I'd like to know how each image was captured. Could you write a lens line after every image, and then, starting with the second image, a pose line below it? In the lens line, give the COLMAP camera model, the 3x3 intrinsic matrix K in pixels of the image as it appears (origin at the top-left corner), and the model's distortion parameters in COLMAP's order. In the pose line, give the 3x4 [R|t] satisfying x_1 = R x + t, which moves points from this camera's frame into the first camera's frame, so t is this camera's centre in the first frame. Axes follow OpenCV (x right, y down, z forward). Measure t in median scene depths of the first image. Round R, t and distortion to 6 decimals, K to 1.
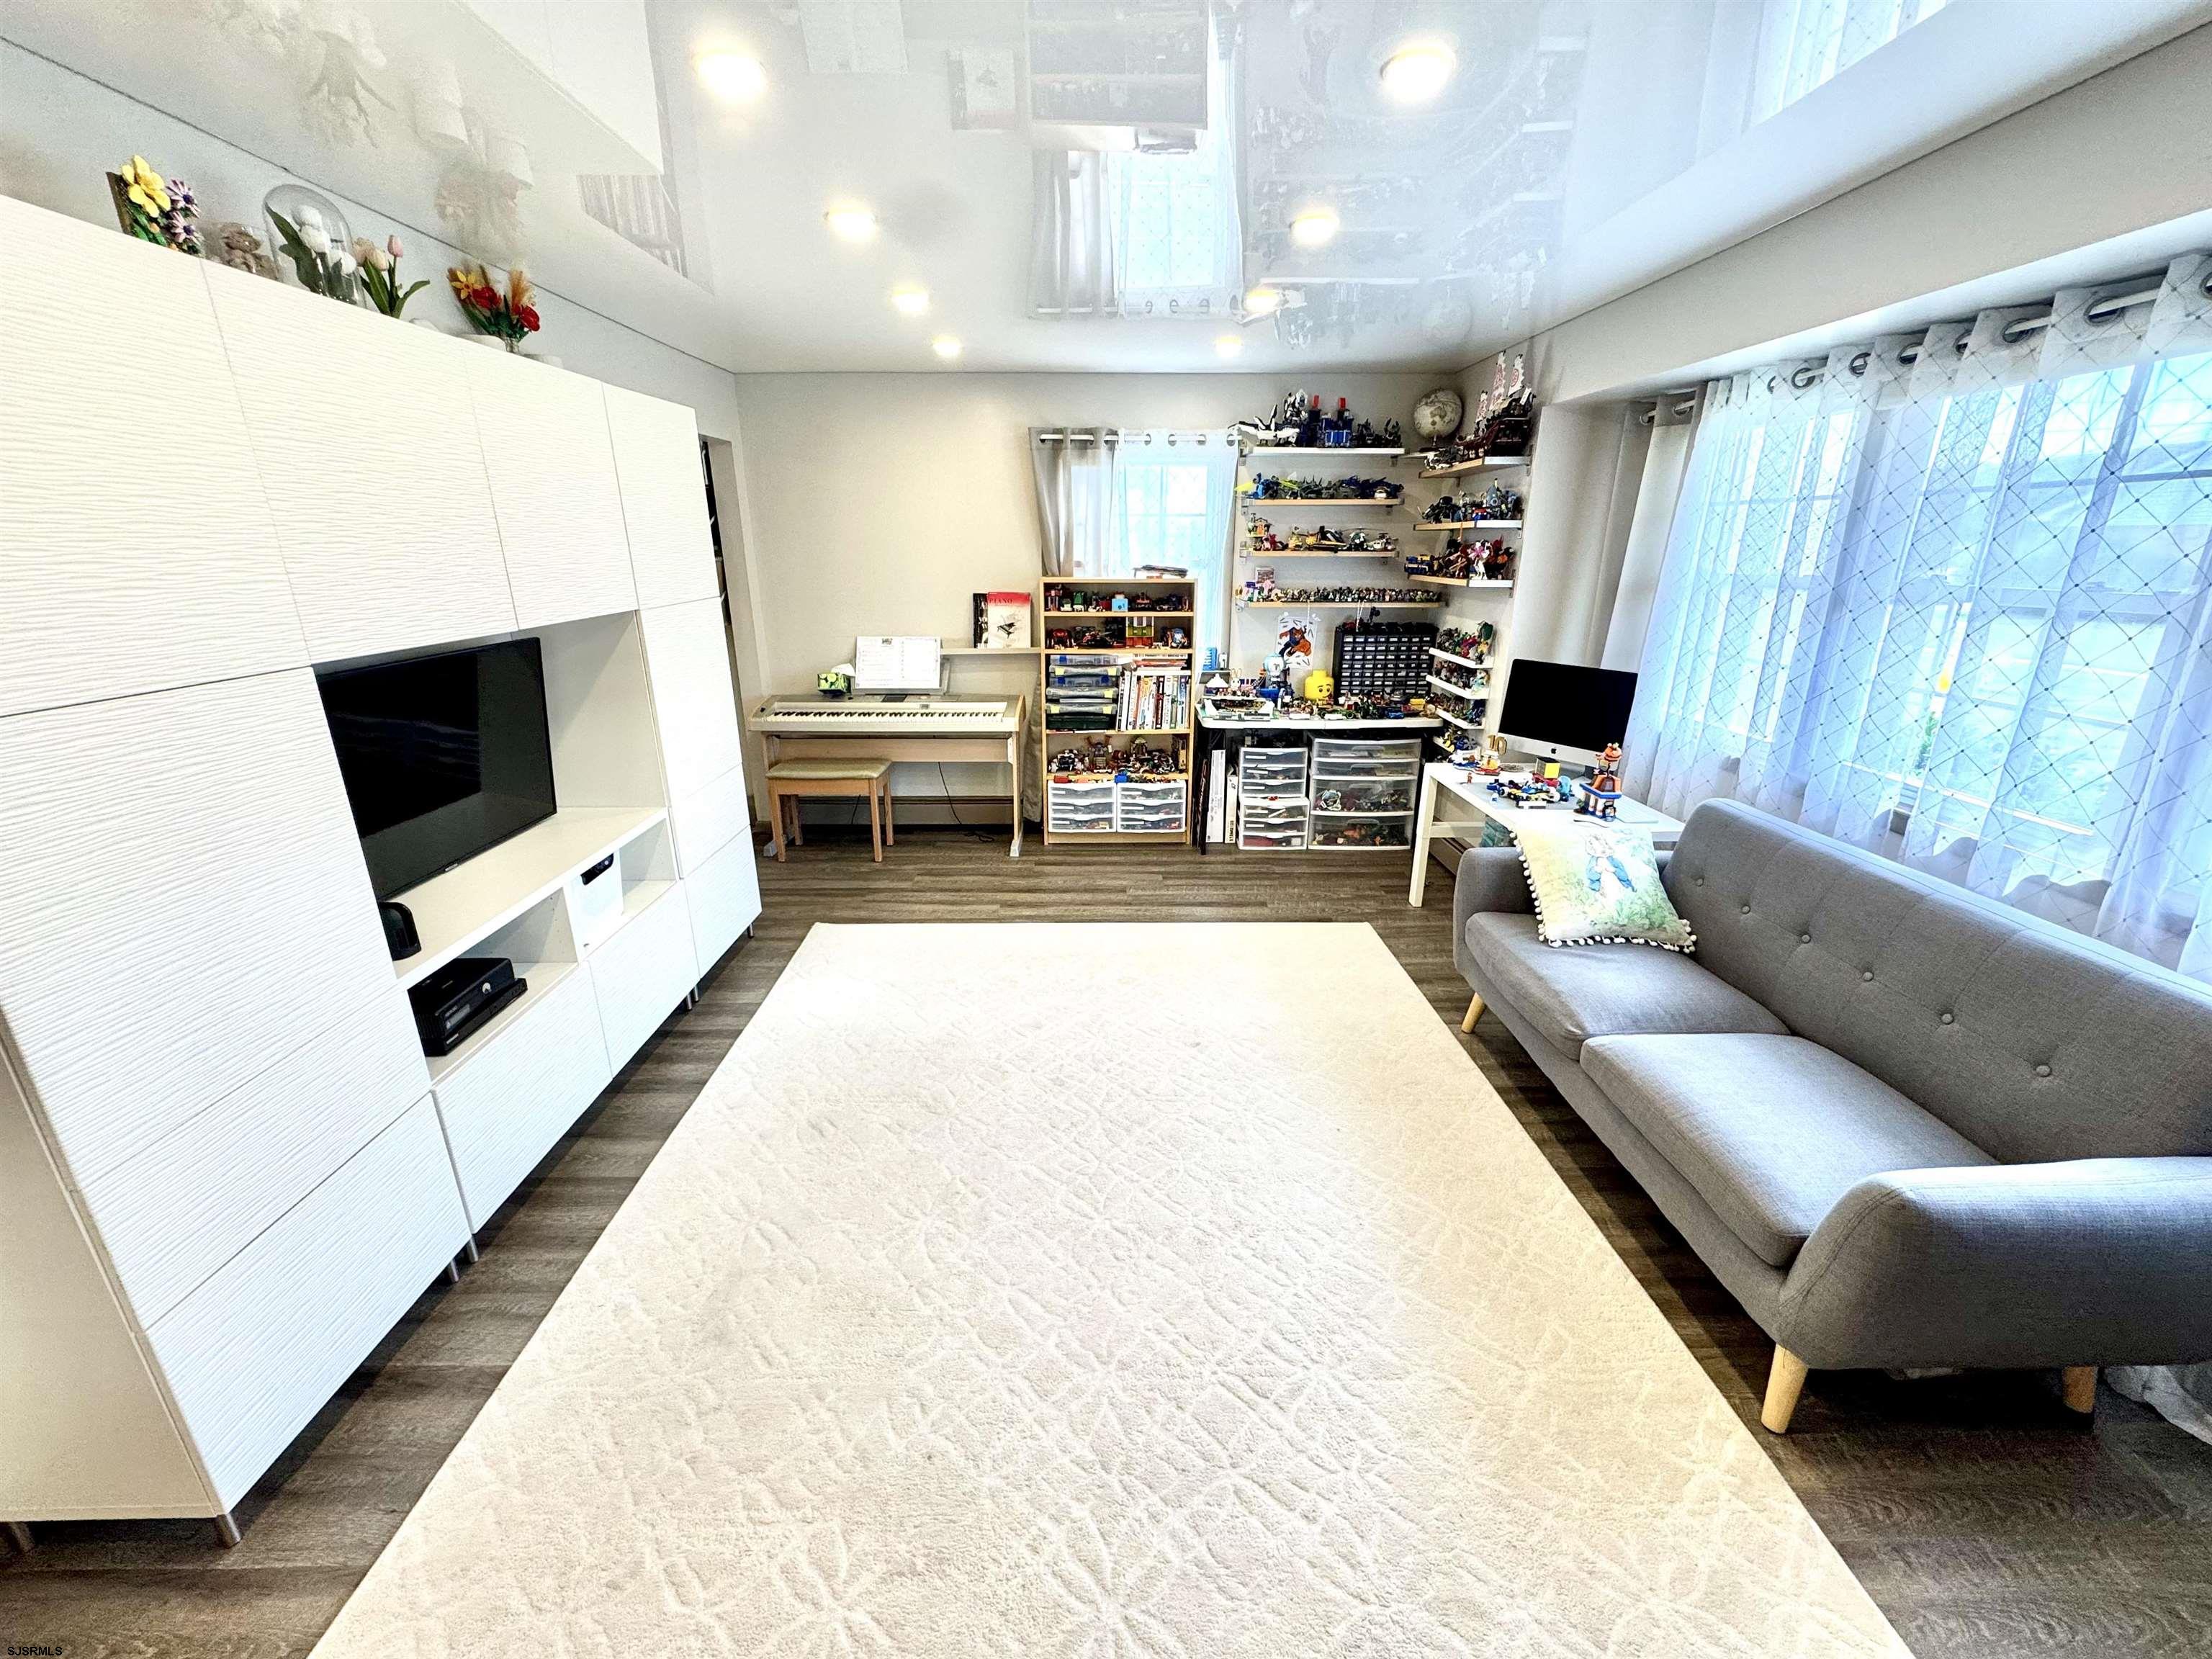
lens RADIAL K [[884.6, 0, 1120.5], [0, 884.6, 833.4], [0, 0, 1]] dist [-0.001309, 0.000242]
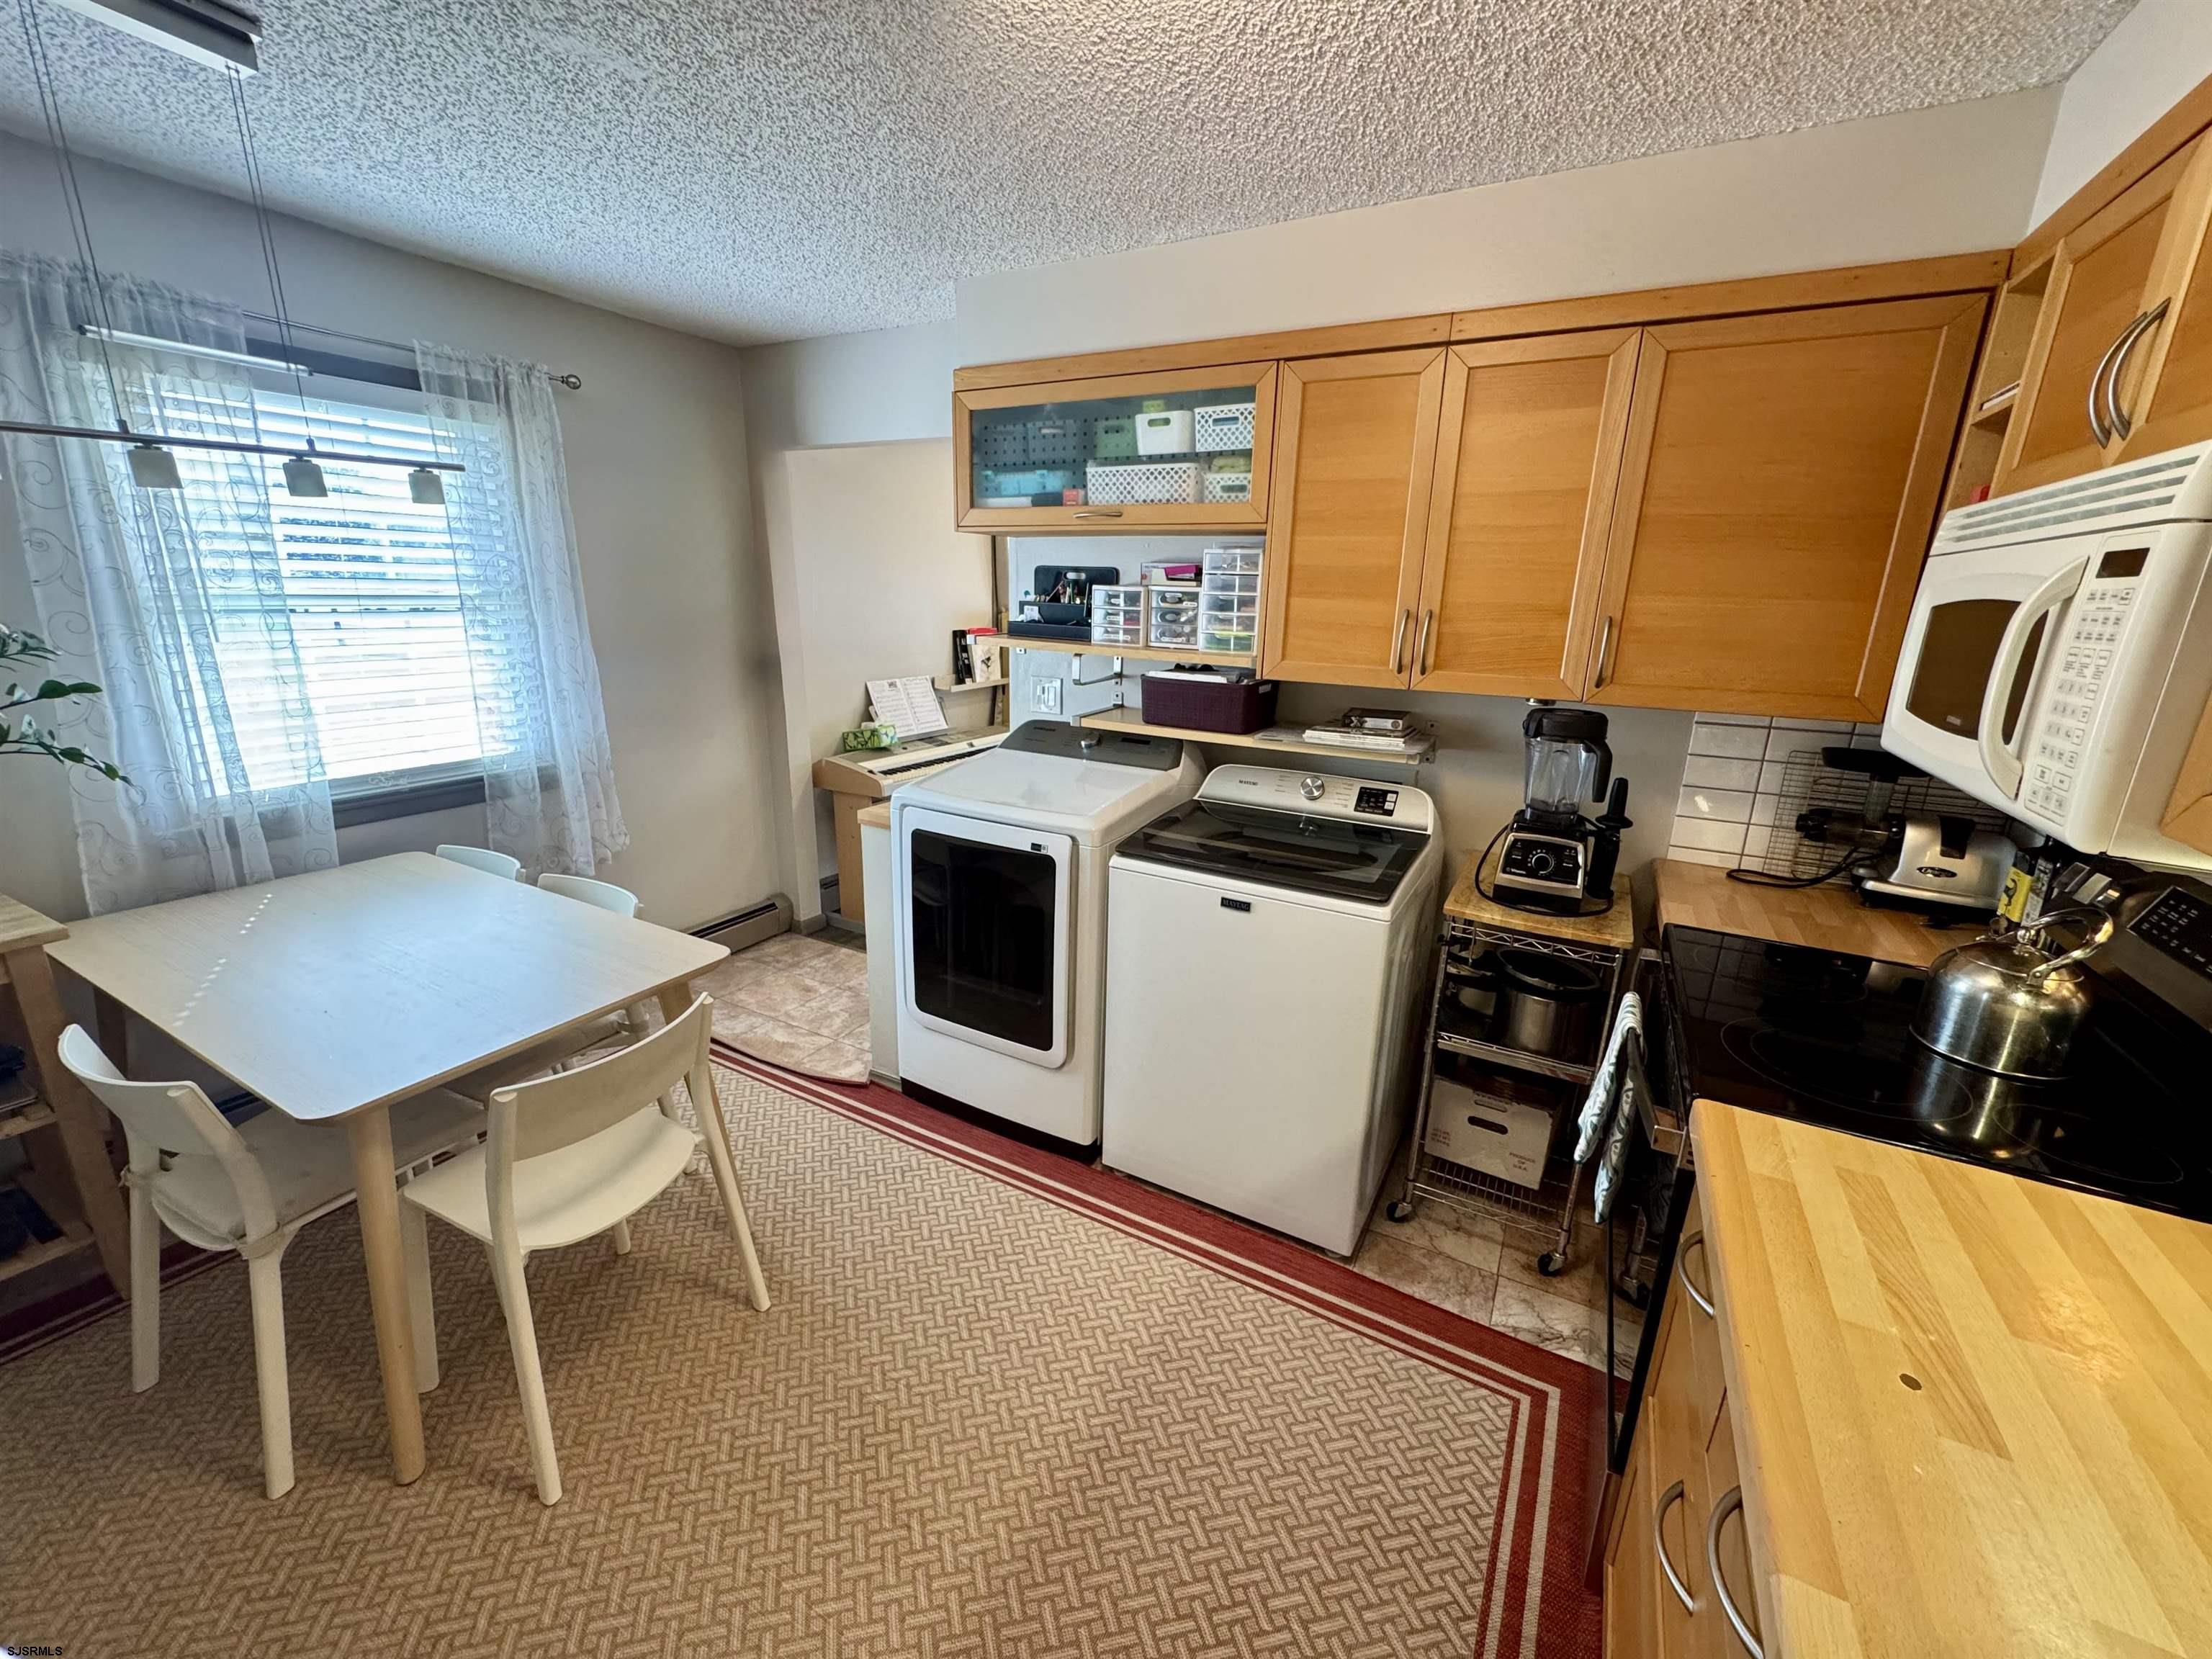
lens RADIAL K [[884.6, 0, 1105.0], [0, 884.6, 832.3], [0, 0, 1]] dist [-0.001309, 0.000242]
pose [[0.514872, -0.215366, 0.829774, -1.107667], [0.246278, 0.964286, 0.097464, -0.121081], [-0.821130, 0.154174, 0.549524, 0.392093]]
